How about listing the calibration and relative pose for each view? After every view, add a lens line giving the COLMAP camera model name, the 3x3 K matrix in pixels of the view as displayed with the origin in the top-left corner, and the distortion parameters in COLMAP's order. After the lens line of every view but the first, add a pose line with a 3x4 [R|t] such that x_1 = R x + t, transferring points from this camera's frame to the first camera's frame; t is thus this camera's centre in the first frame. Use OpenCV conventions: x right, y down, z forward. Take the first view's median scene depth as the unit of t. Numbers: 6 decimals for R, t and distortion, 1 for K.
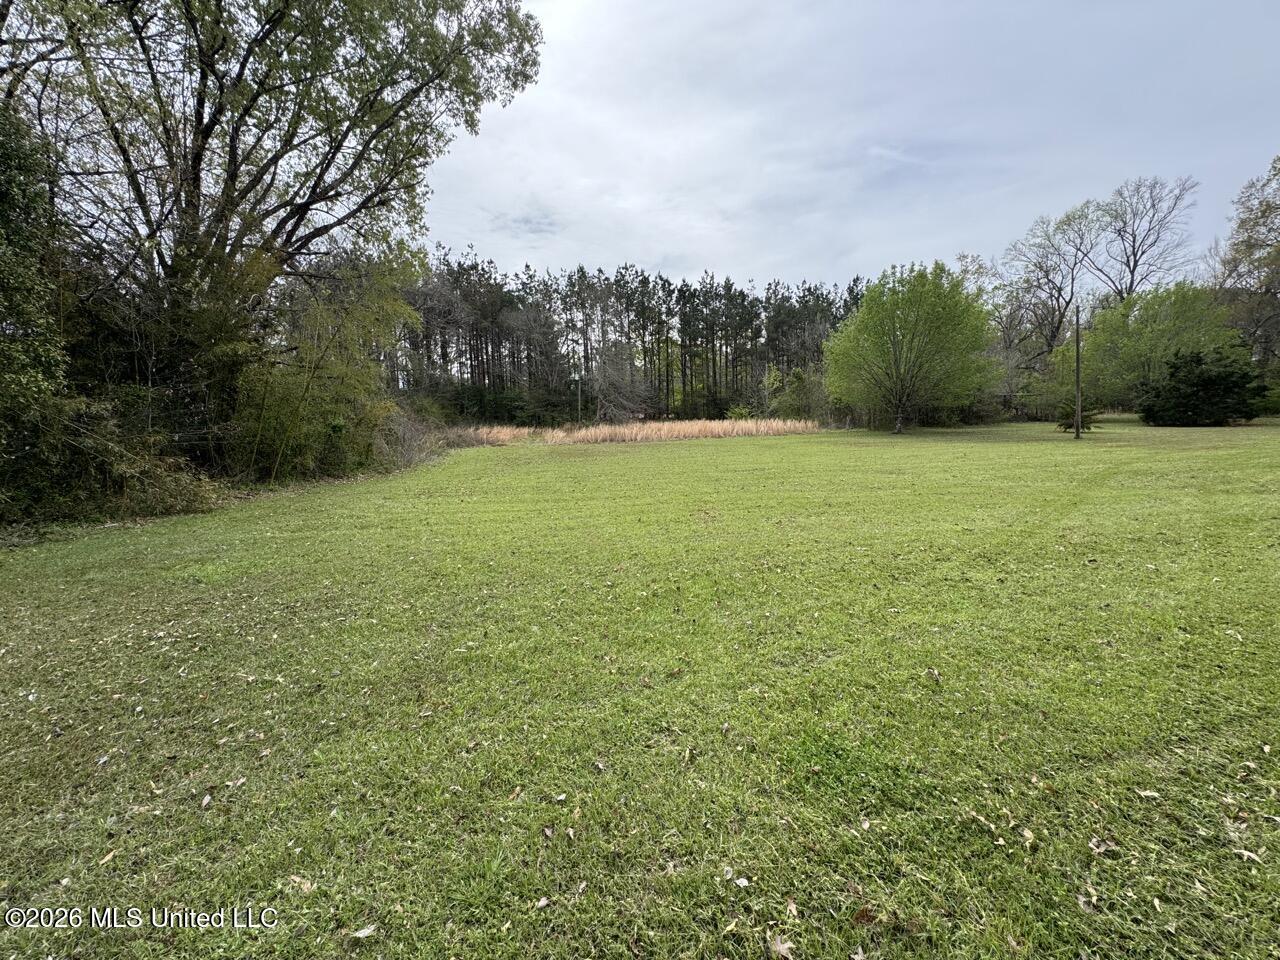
lens RADIAL K [[507.6, 0, 641.4], [0, 507.6, 478.8], [0, 0, 1]] dist [-0.005060, 0.000706]
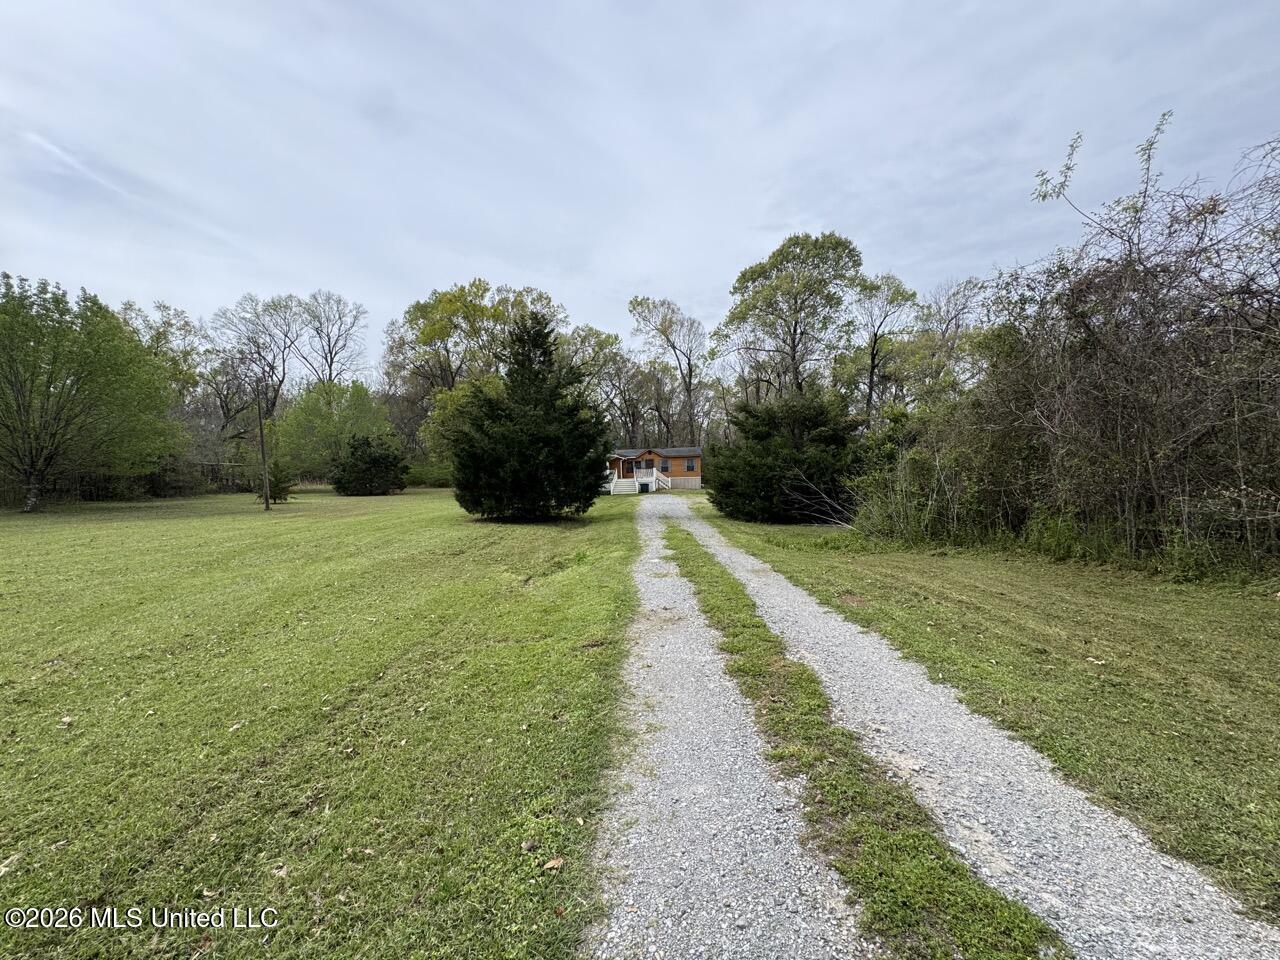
lens RADIAL K [[507.6, 0, 634.8], [0, 507.6, 483.1], [0, 0, 1]] dist [-0.005060, 0.000706]
pose [[0.295906, 0.008961, 0.955175, 0.293413], [0.113787, 0.992505, -0.044562, -0.012324], [-0.948416, 0.121872, 0.292669, 0.020690]]
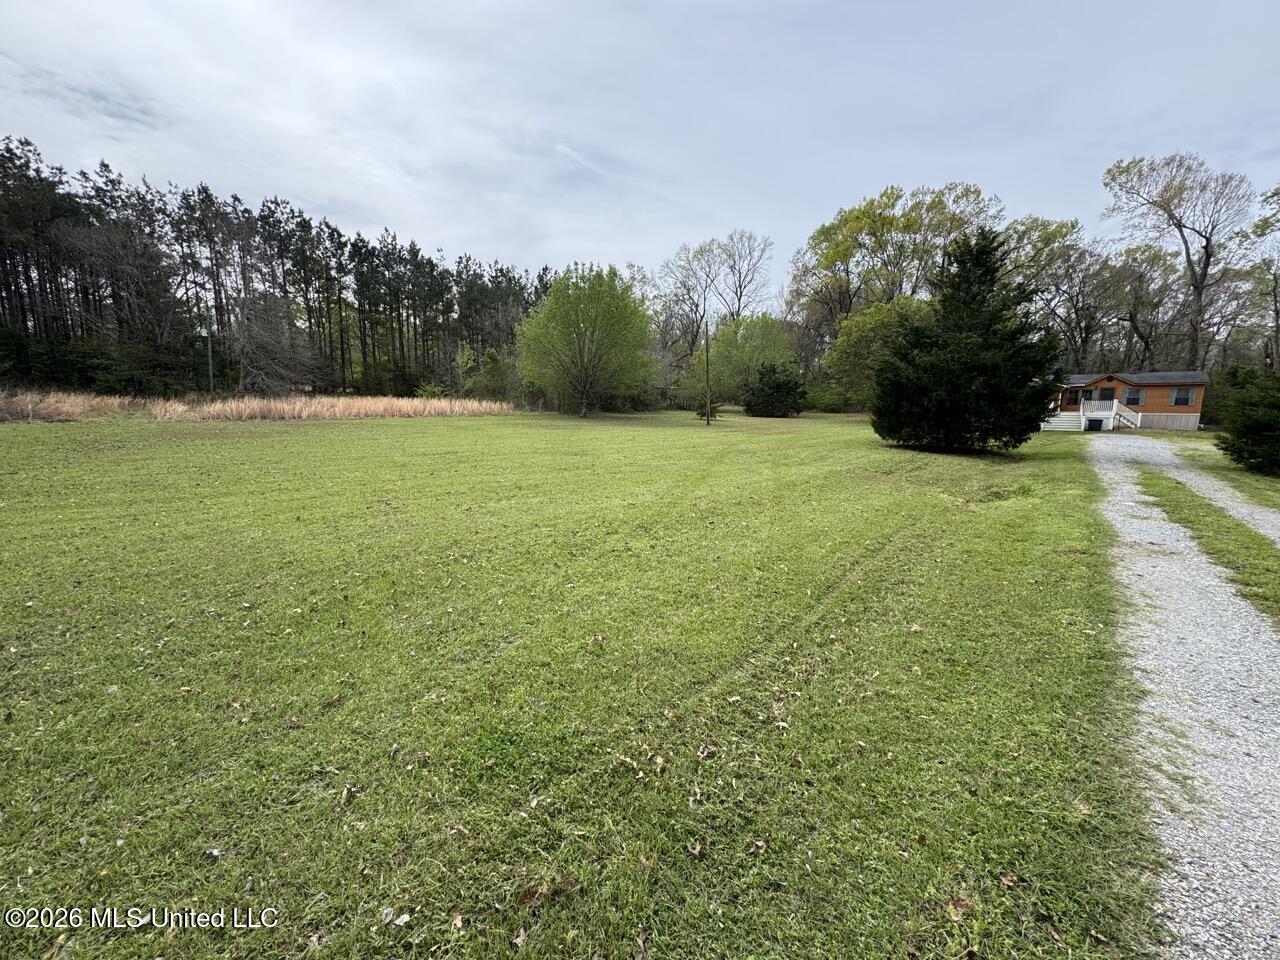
lens RADIAL K [[507.6, 0, 639.7], [0, 507.6, 479.2], [0, 0, 1]] dist [-0.005060, 0.000706]
pose [[0.840188, -0.042009, 0.540666, 0.017754], [0.021006, 0.998768, 0.044960, -0.007185], [-0.541889, -0.026417, 0.840035, 0.001922]]
